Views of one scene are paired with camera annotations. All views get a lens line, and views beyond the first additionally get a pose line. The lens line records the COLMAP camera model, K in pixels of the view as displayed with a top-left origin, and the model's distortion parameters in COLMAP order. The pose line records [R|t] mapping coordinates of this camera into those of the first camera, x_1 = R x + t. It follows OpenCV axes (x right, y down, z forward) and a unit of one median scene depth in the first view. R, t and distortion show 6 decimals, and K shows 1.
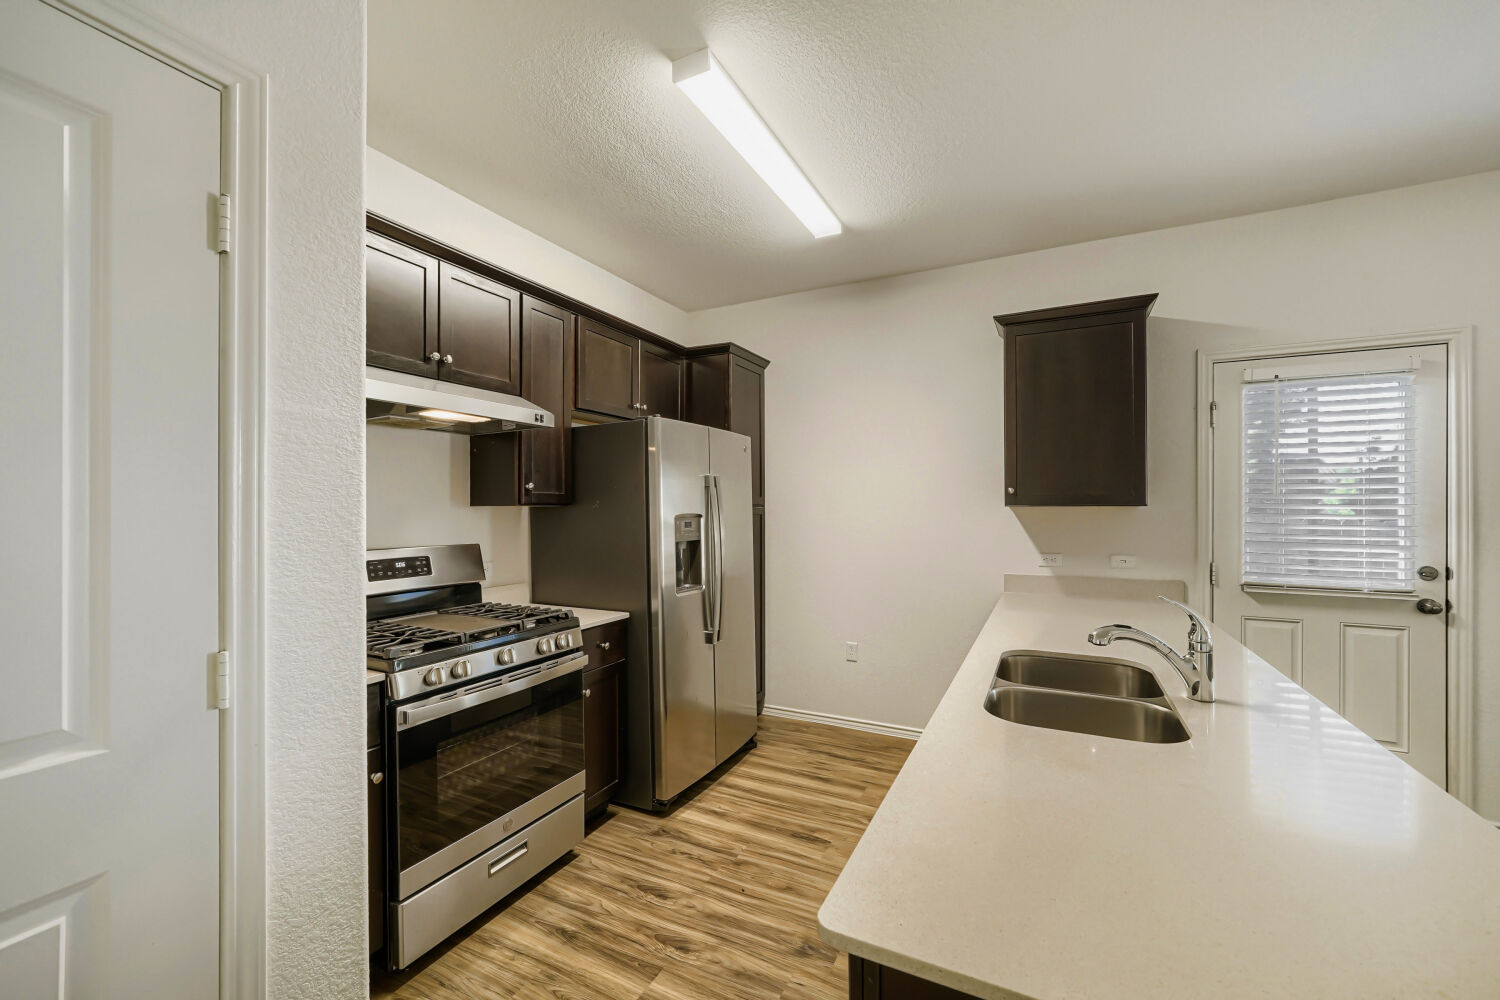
lens RADIAL K [[615.5, 0, 747.0], [0, 615.5, 504.2], [0, 0, 1]] dist [-0.008153, -0.000039]
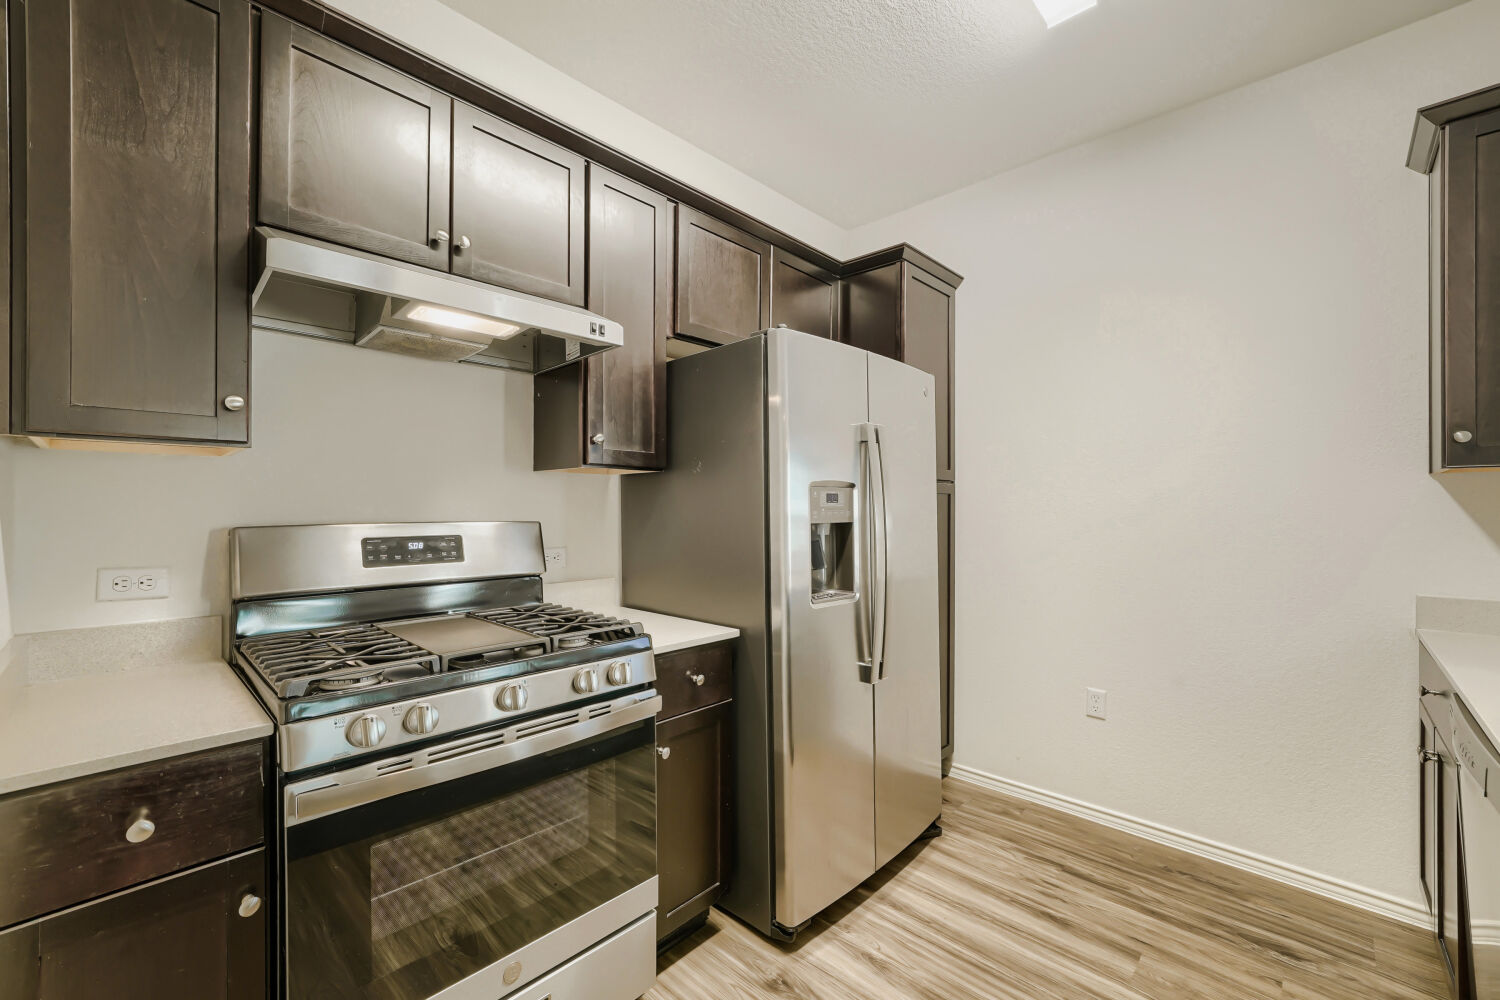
lens RADIAL K [[604.3, 0, 748.1], [0, 604.3, 509.1], [0, 0, 1]] dist [-0.002940, 0.000319]
pose [[0.956910, 0.005150, -0.290338, 0.004699], [-0.004078, 0.999982, 0.004299, 0.044621], [0.290355, -0.002930, 0.956914, 0.383734]]
